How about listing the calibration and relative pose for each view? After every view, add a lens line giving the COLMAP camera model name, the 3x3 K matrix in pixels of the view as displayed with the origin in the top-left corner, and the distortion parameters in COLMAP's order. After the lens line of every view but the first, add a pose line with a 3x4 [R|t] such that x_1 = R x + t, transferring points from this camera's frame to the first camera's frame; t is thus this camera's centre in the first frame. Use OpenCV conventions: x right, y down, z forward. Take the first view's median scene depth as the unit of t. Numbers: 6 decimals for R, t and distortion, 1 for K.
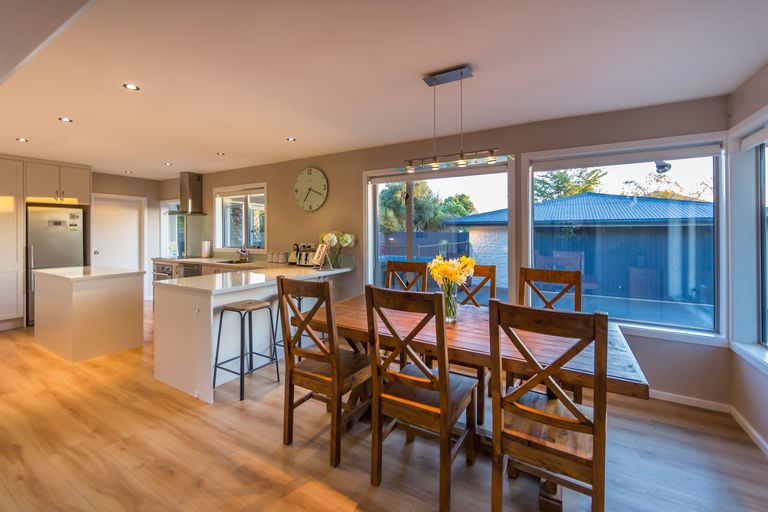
lens RADIAL K [[312.9, 0, 394.2], [0, 312.9, 234.4], [0, 0, 1]] dist [0.001589, -0.000657]
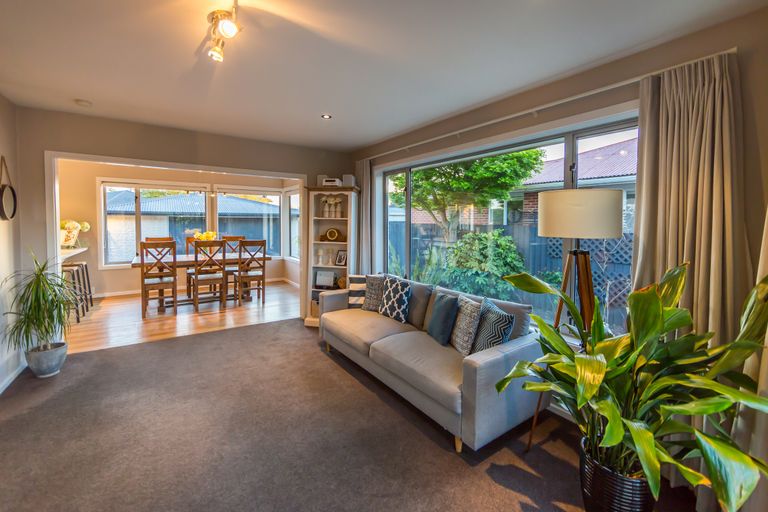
lens RADIAL K [[312.9, 0, 367.4], [0, 312.9, 232.3], [0, 0, 1]] dist [0.001589, -0.000657]
pose [[0.475127, -0.031347, 0.879359, -0.691881], [-0.001898, 0.999326, 0.036649, -0.008410], [-0.879915, -0.019082, 0.474748, -0.660136]]
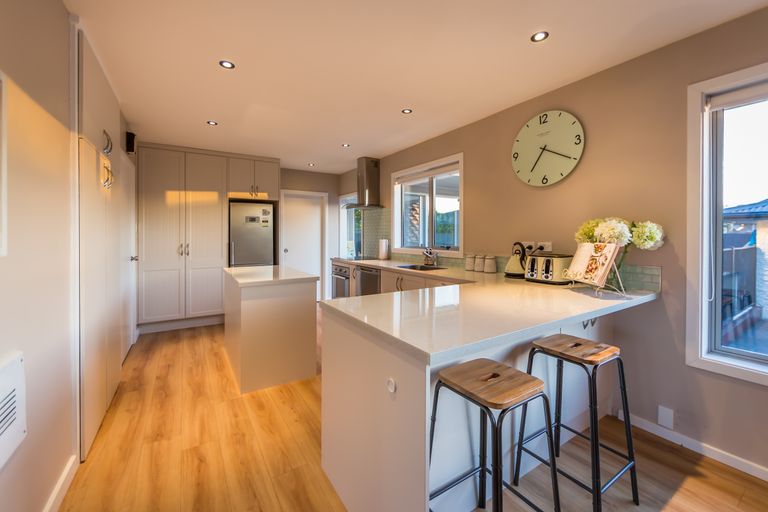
lens RADIAL K [[312.9, 0, 392.5], [0, 312.9, 237.7], [0, 0, 1]] dist [0.001589, -0.000657]
pose [[0.884815, 0.001620, -0.465940, -0.245501], [-0.002049, 0.999998, -0.000413, 0.020973], [0.465938, 0.001321, 0.884816, 0.354020]]
